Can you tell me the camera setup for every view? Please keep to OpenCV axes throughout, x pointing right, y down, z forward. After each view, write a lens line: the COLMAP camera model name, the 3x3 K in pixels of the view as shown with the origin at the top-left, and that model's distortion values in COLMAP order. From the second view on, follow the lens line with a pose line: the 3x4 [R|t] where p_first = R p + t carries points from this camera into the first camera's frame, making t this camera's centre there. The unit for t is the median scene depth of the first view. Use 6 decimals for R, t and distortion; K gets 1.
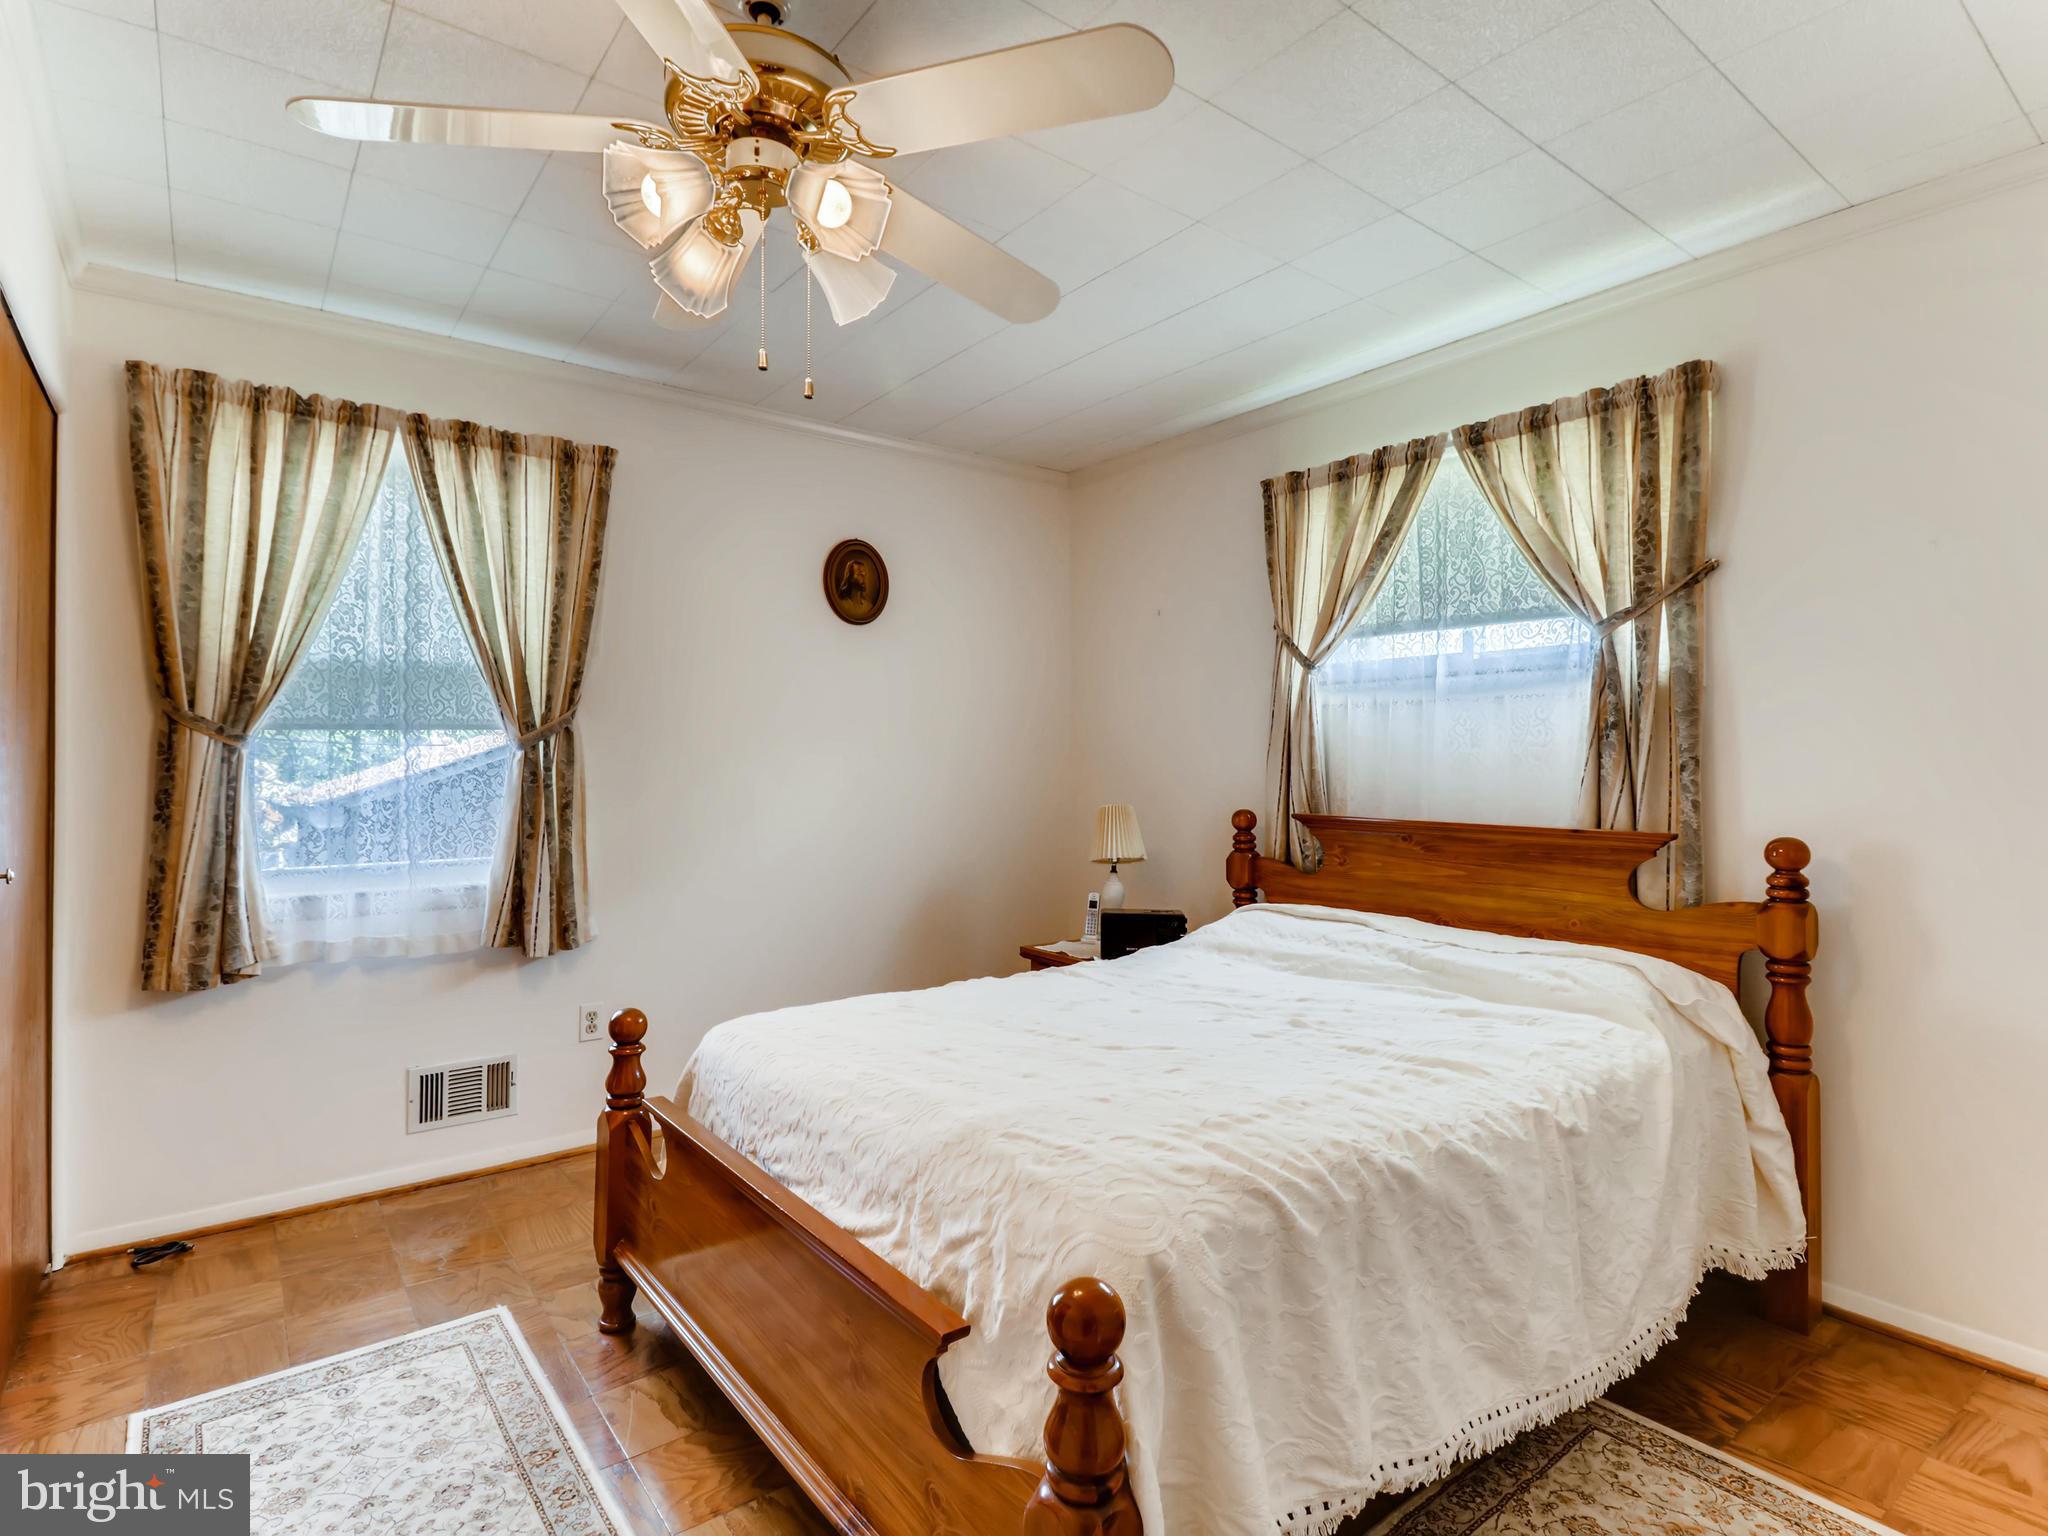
lens RADIAL K [[1051.9, 0, 1027.2], [0, 1051.9, 752.8], [0, 0, 1]] dist [0.021036, -0.008165]
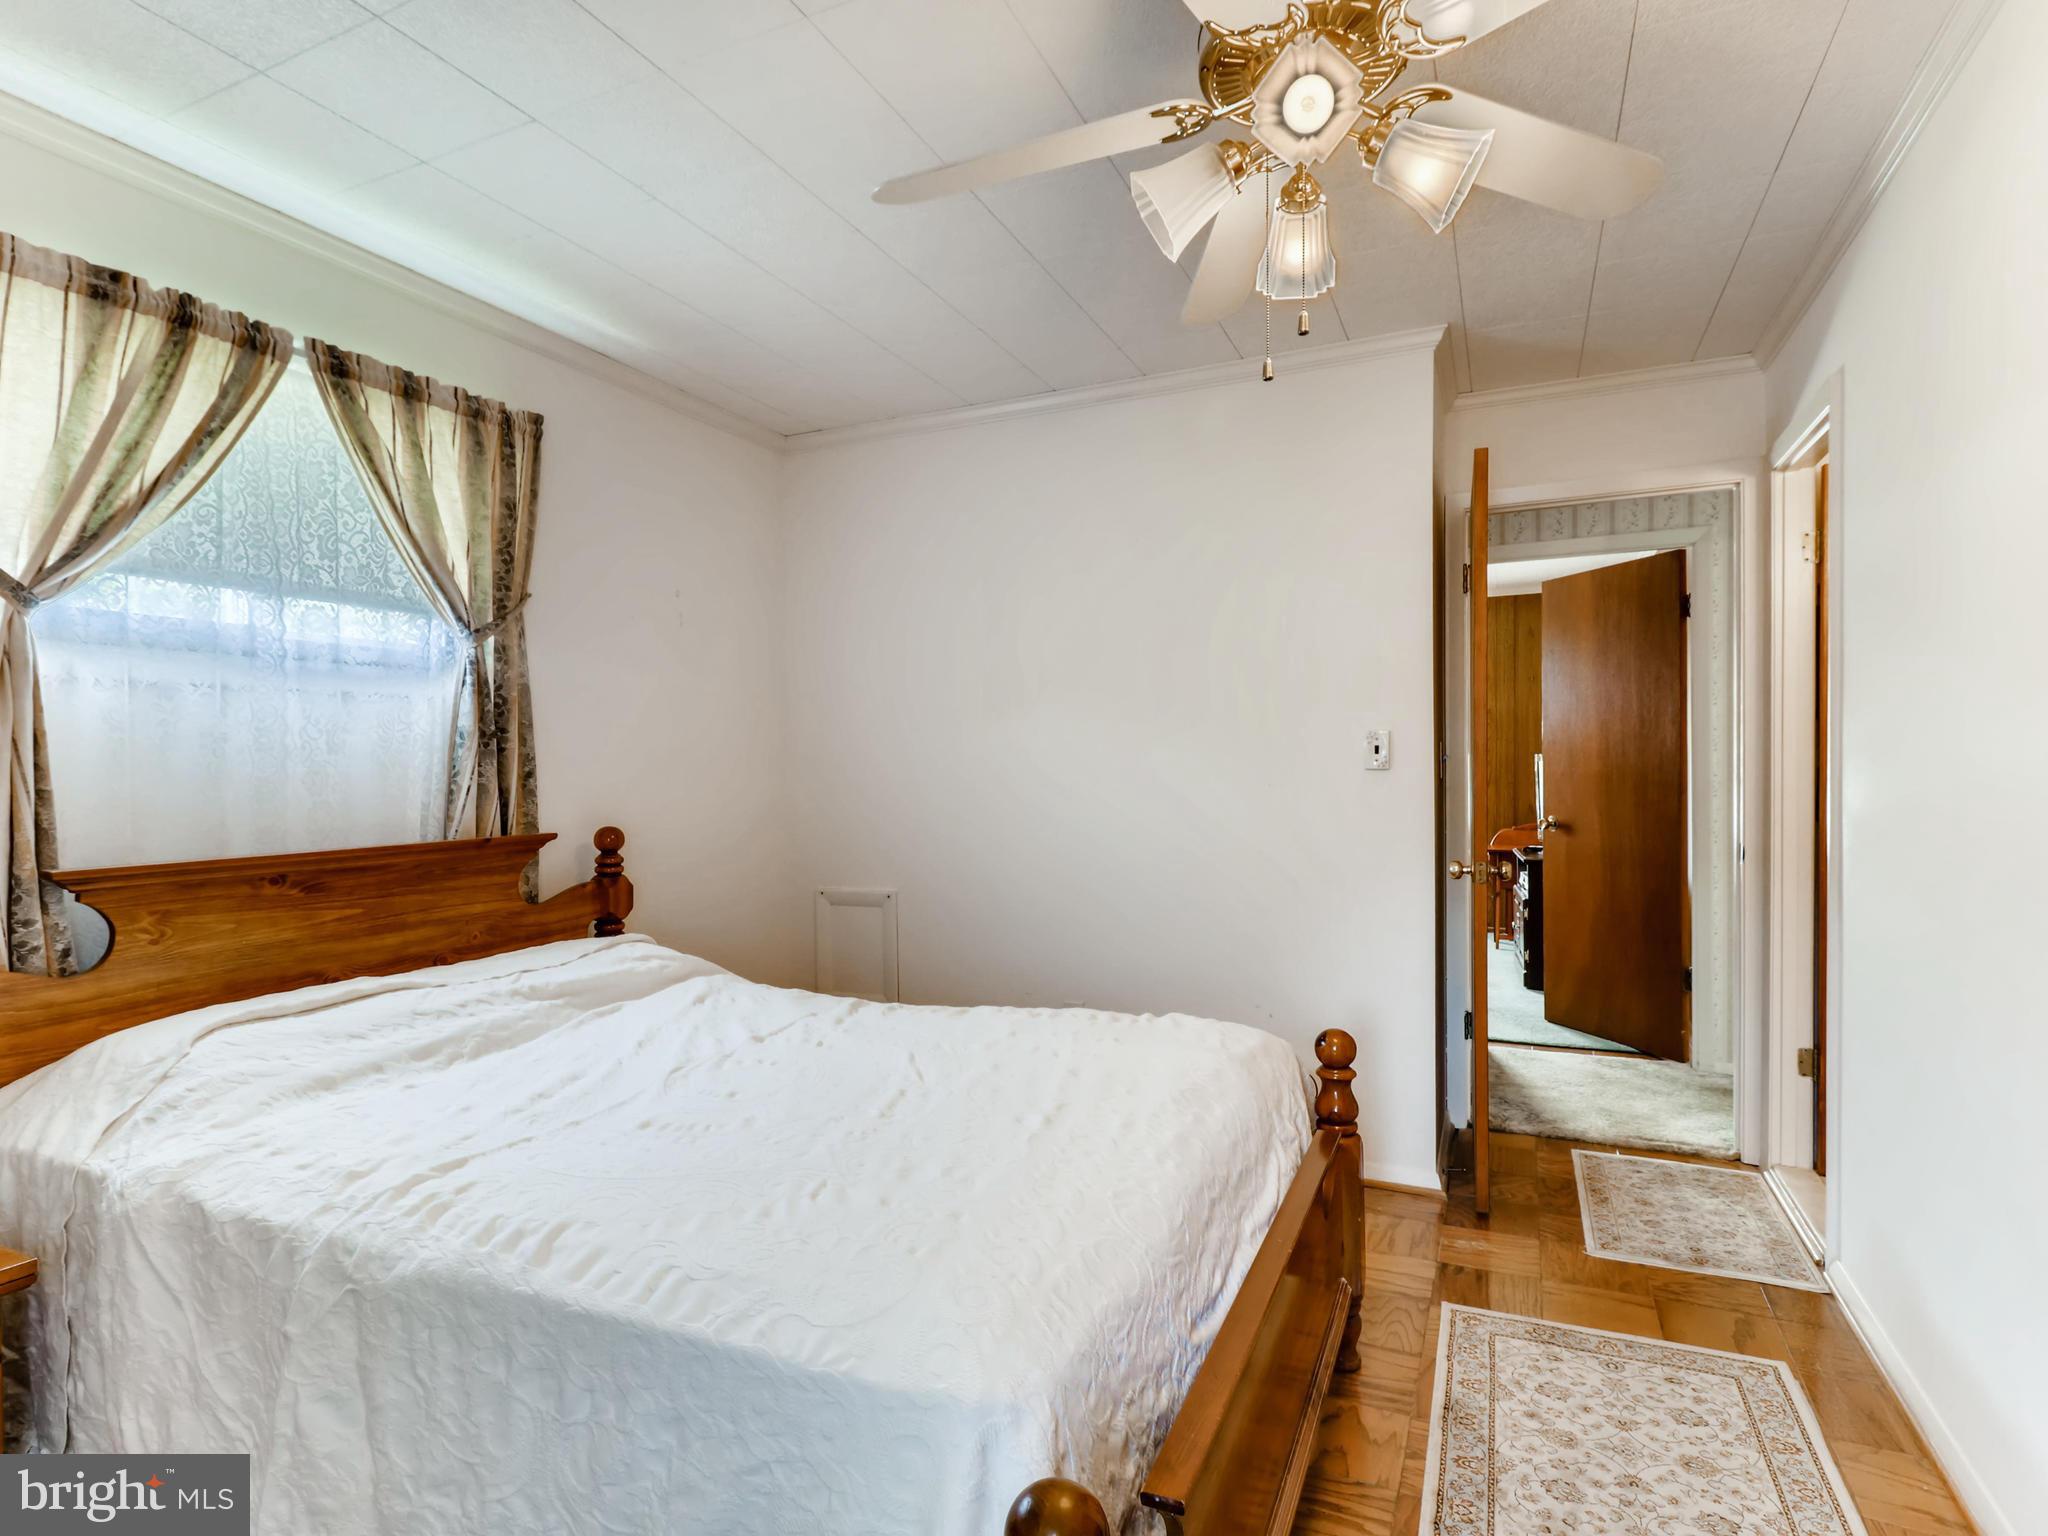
lens RADIAL K [[1051.9, 0, 1030.5], [0, 1051.9, 769.3], [0, 0, 1]] dist [0.021036, -0.008165]
pose [[-0.456757, -0.008376, 0.889552, -0.540762], [-0.003550, 0.999965, 0.007593, -0.001569], [-0.889585, 0.000310, -0.456770, 0.920389]]
